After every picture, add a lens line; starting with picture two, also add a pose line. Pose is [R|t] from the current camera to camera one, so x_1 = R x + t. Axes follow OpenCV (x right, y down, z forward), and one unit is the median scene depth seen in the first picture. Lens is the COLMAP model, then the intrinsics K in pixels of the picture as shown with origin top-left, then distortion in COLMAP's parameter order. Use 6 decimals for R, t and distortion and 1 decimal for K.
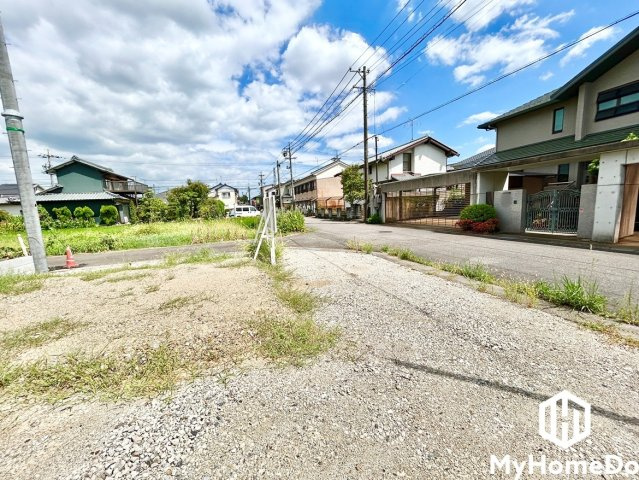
lens RADIAL K [[257.3, 0, 321.3], [0, 257.3, 239.8], [0, 0, 1]] dist [-0.000261, 0.000451]
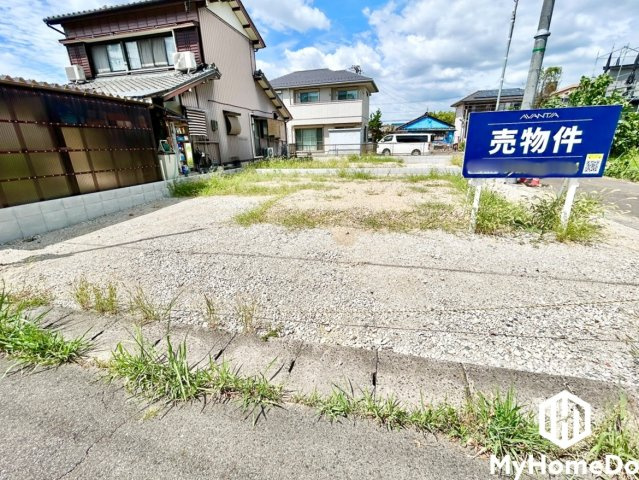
lens RADIAL K [[280.2, 0, 320.2], [0, 280.2, 240.9], [0, 0, 1]] dist [-0.000766, 0.001375]
pose [[-0.527319, 0.339622, -0.778840, 0.156089], [-0.061261, 0.899058, 0.433522, -0.044777], [0.847456, 0.276317, -0.453285, 0.285111]]
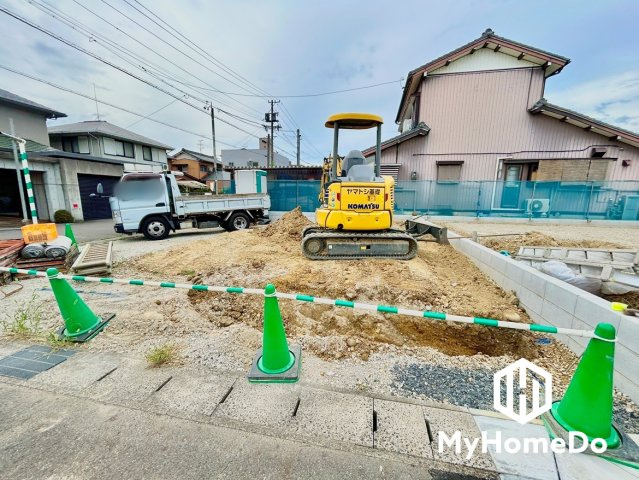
lens RADIAL K [[257.3, 0, 319.2], [0, 257.3, 238.8], [0, 0, 1]] dist [-0.000261, 0.000451]
pose [[-0.865530, -0.044466, 0.498880, -0.292215], [0.096130, 0.962785, 0.252596, -0.028918], [-0.491546, 0.266587, -0.829044, 0.382373]]
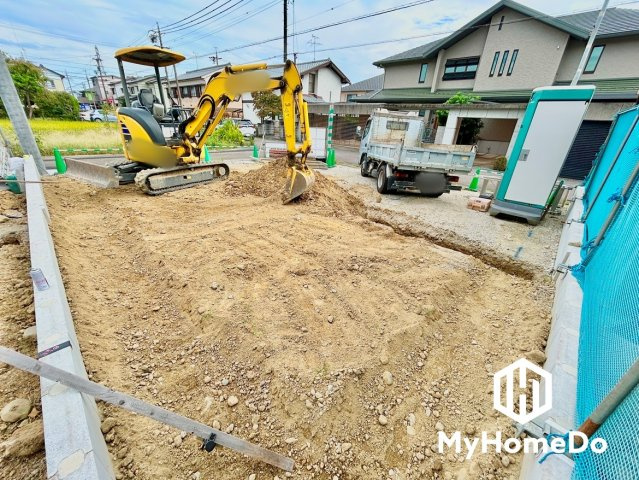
lens RADIAL K [[257.3, 0, 321.5], [0, 257.3, 240.7], [0, 0, 1]] dist [-0.000261, 0.000451]
pose [[0.881790, -0.108546, 0.458982, -0.200693], [-0.032170, 0.957048, 0.288139, 0.018889], [-0.470544, -0.268843, 0.840424, -0.108836]]
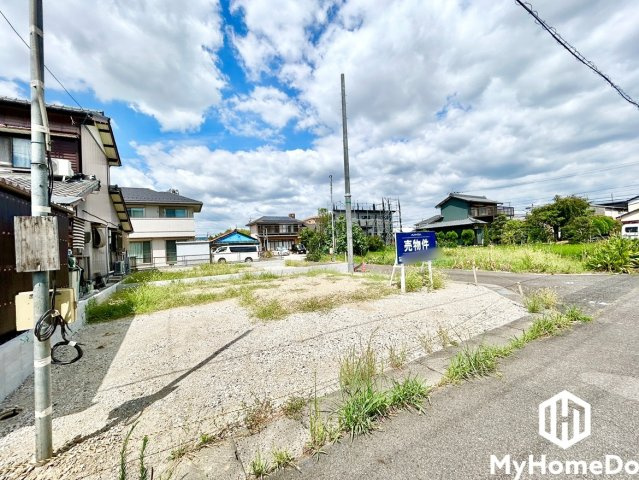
lens RADIAL K [[257.3, 0, 319.0], [0, 257.3, 241.3], [0, 0, 1]] dist [-0.000261, 0.000451]
pose [[0.196912, 0.023068, -0.980150, 0.243533], [-0.088438, 0.996066, 0.005675, -0.029417], [0.976424, 0.085565, 0.198177, 0.109643]]
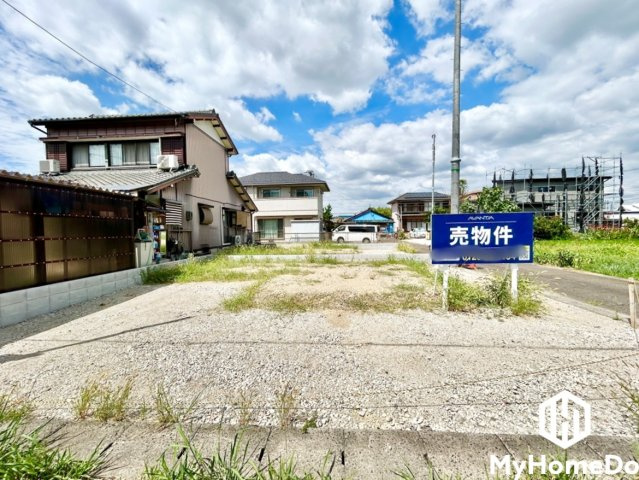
lens RADIAL K [[269.8, 0, 319.8], [0, 269.8, 242.6], [0, 0, 1]] dist [0.001980, -0.000649]
pose [[-0.378655, 0.098436, -0.920288, 0.178045], [-0.090318, 0.985653, 0.142589, -0.047121], [0.921121, 0.137111, -0.364332, 0.263233]]
